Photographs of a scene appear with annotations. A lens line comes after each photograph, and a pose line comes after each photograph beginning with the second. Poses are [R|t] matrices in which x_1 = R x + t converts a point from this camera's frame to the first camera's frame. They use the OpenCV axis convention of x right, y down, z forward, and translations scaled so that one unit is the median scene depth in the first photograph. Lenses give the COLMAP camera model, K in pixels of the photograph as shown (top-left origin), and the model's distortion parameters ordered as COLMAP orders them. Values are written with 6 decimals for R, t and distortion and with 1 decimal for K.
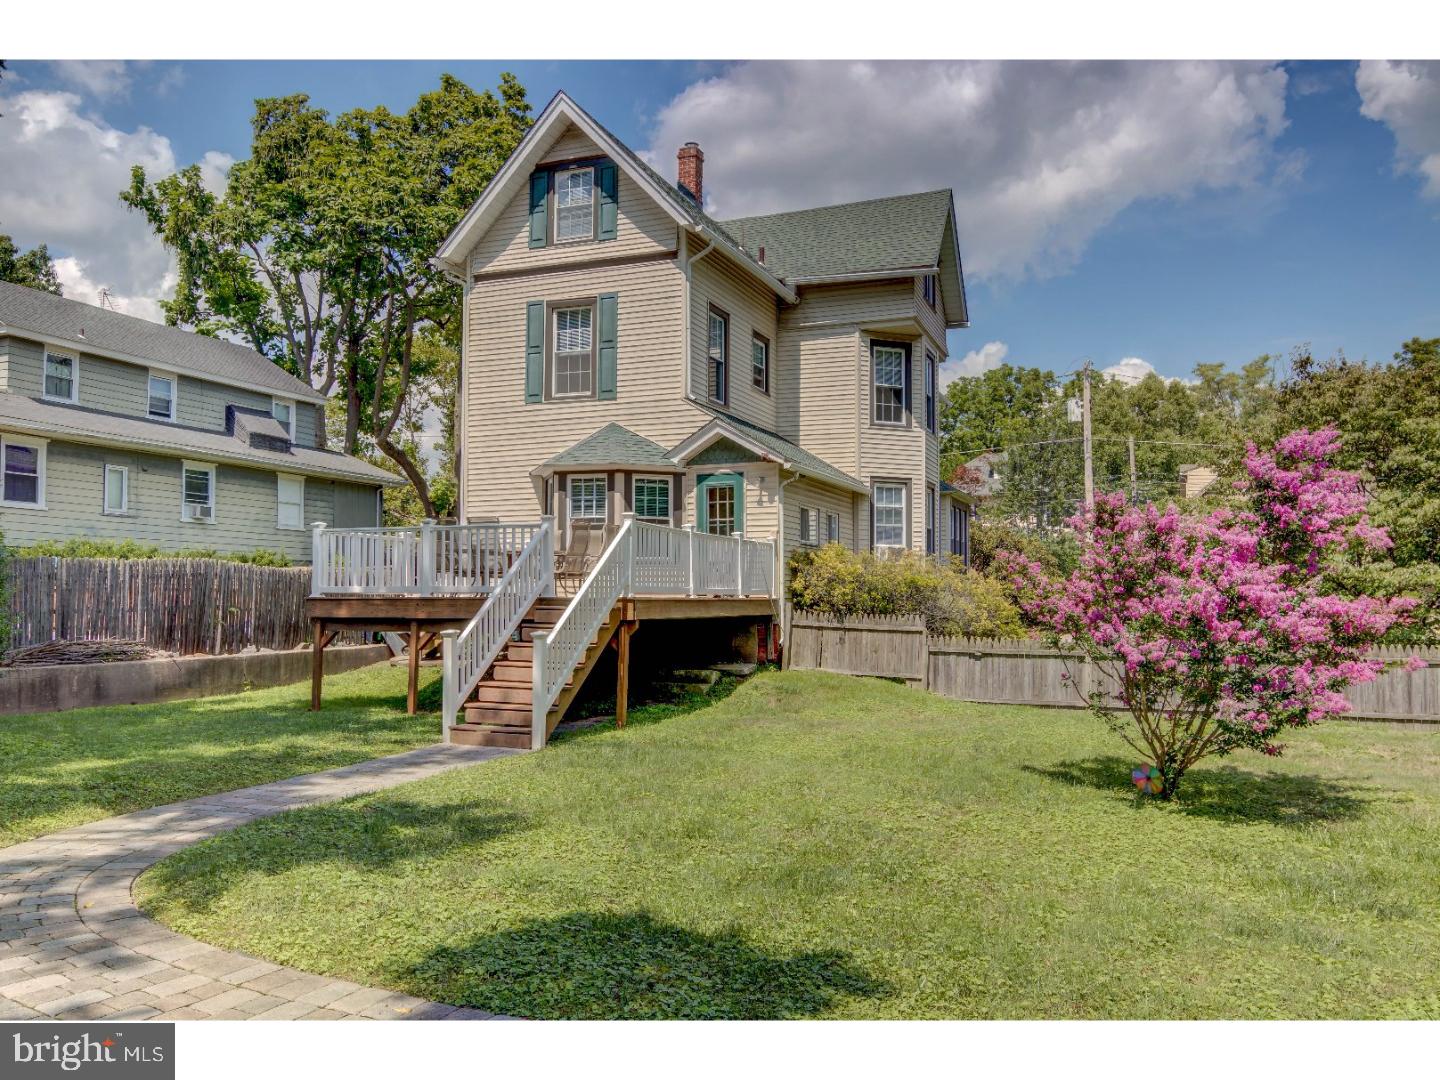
lens RADIAL K [[1053.8, 0, 720.4], [0, 1053.8, 543.5], [0, 0, 1]] dist [0.034792, -0.001194]
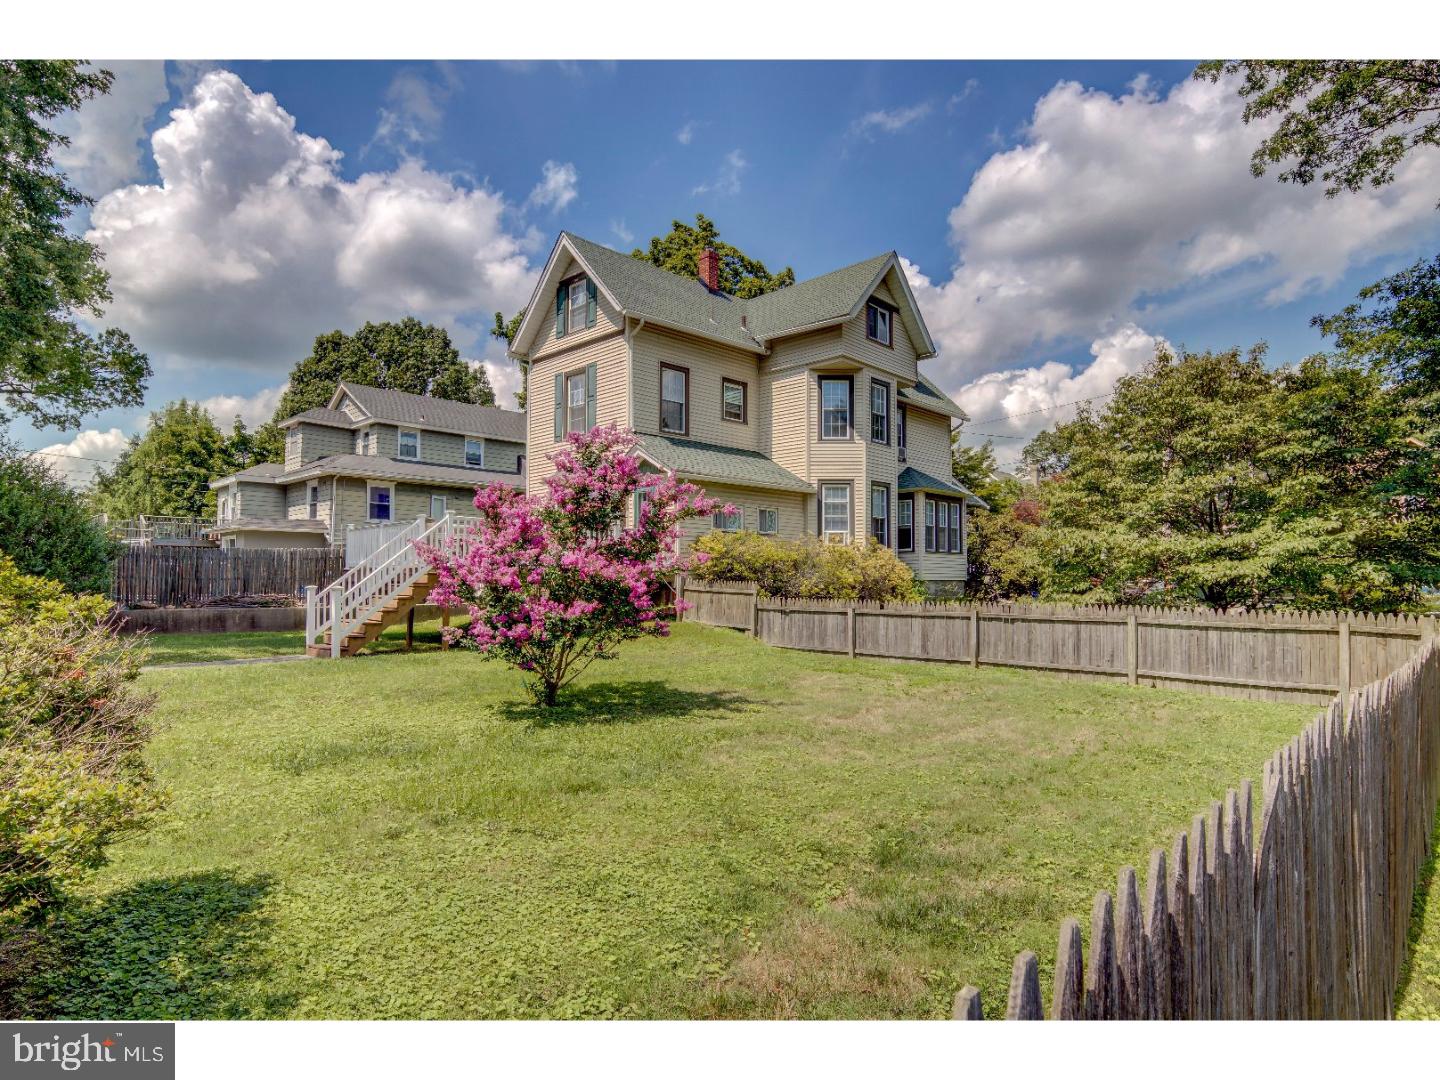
lens RADIAL K [[761.5, 0, 718.3], [0, 761.5, 547.1], [0, 0, 1]] dist [0.020676, 0.000096]
pose [[0.929052, -0.017604, -0.369531, 0.375651], [0.020917, 0.999769, 0.004961, 0.013802], [0.369358, -0.012339, 0.929205, 0.066731]]
